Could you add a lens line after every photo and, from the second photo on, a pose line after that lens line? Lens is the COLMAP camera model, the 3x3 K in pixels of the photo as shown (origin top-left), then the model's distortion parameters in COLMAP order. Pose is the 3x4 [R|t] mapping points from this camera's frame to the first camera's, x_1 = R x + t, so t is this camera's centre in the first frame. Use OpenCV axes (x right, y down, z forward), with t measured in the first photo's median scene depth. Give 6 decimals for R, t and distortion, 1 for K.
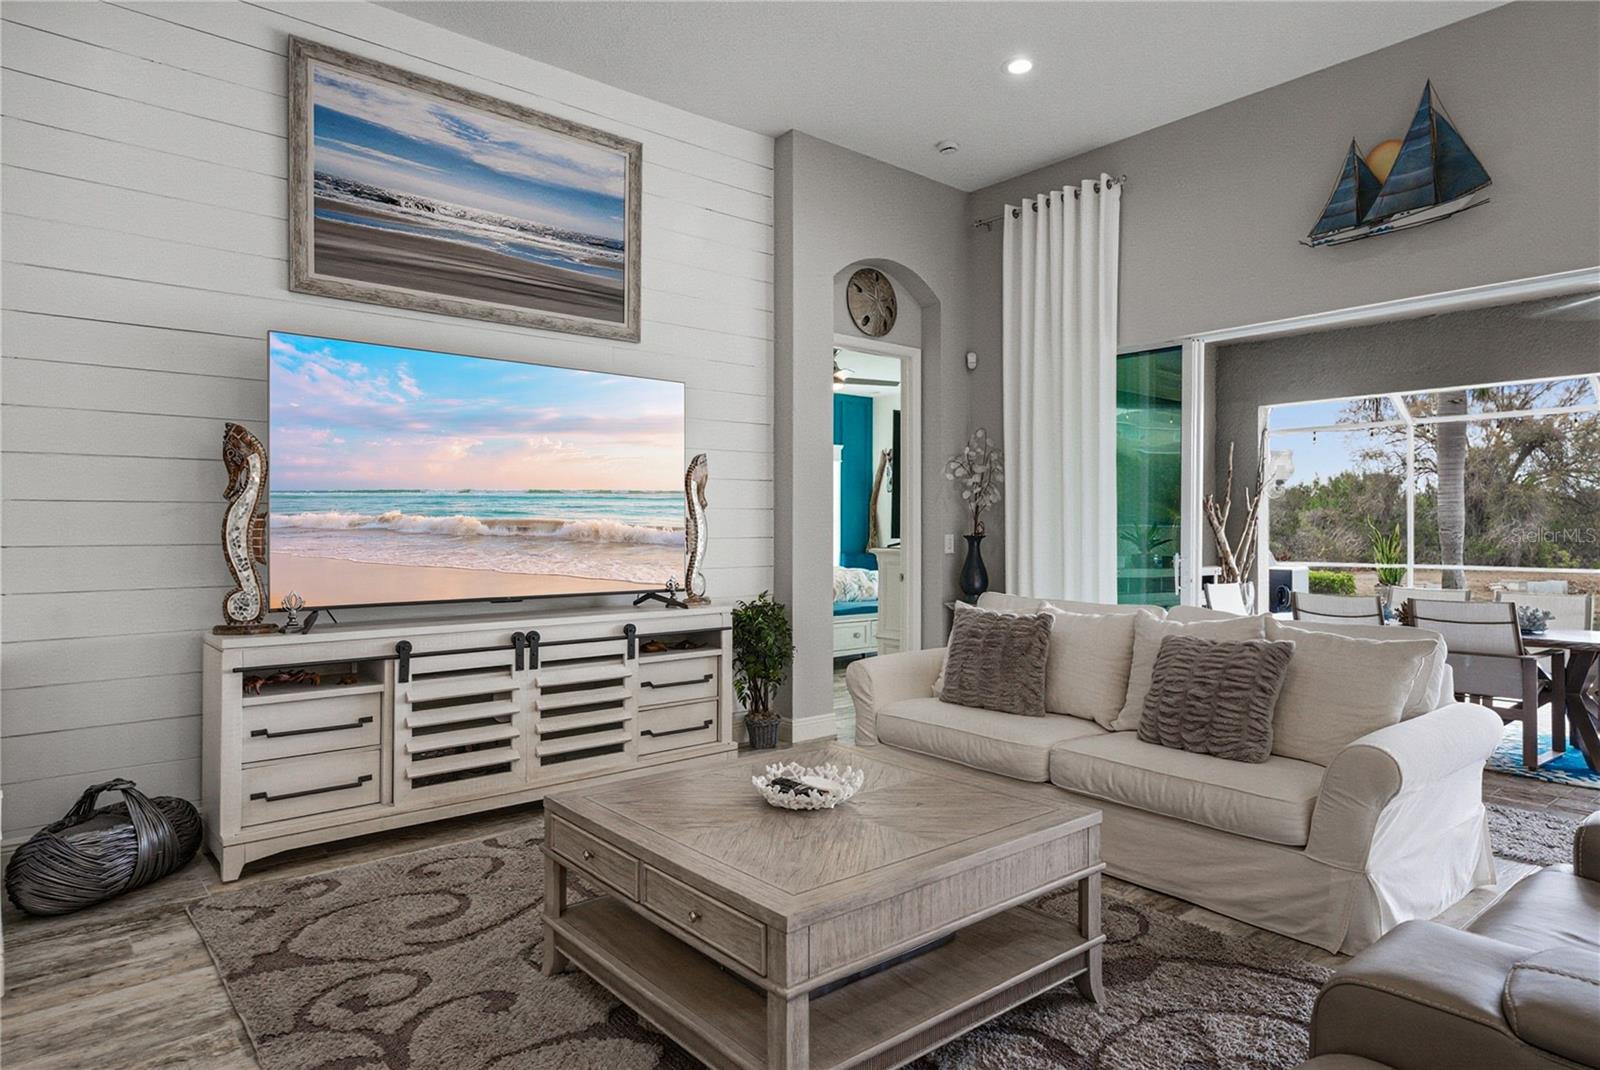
lens RADIAL K [[930.2, 0, 804.3], [0, 930.2, 534.2], [0, 0, 1]] dist [0.016813, 0.000458]
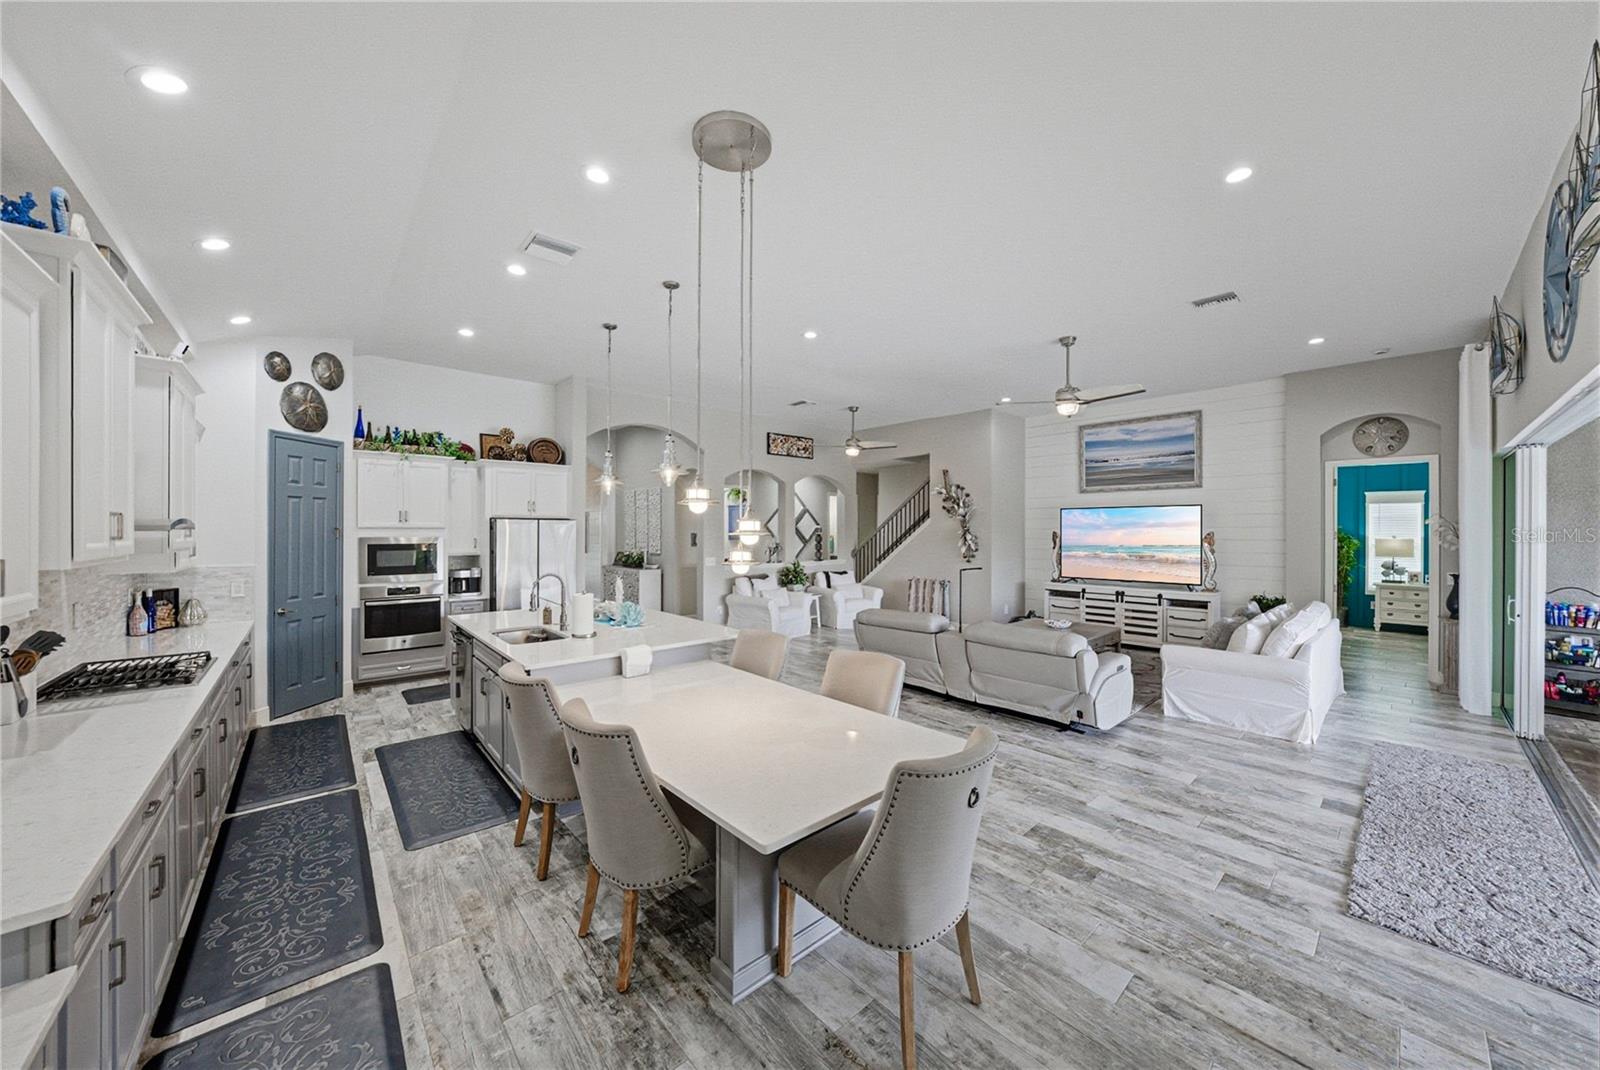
lens RADIAL K [[563.5, 0, 806.7], [0, 563.5, 531.3], [0, 0, 1]] dist [-0.031750, 0.007689]
pose [[0.027044, 0.000692, -0.999634, 1.527942], [-0.003953, 0.999992, 0.000586, -0.094833], [0.999626, 0.003936, 0.027046, -0.144341]]
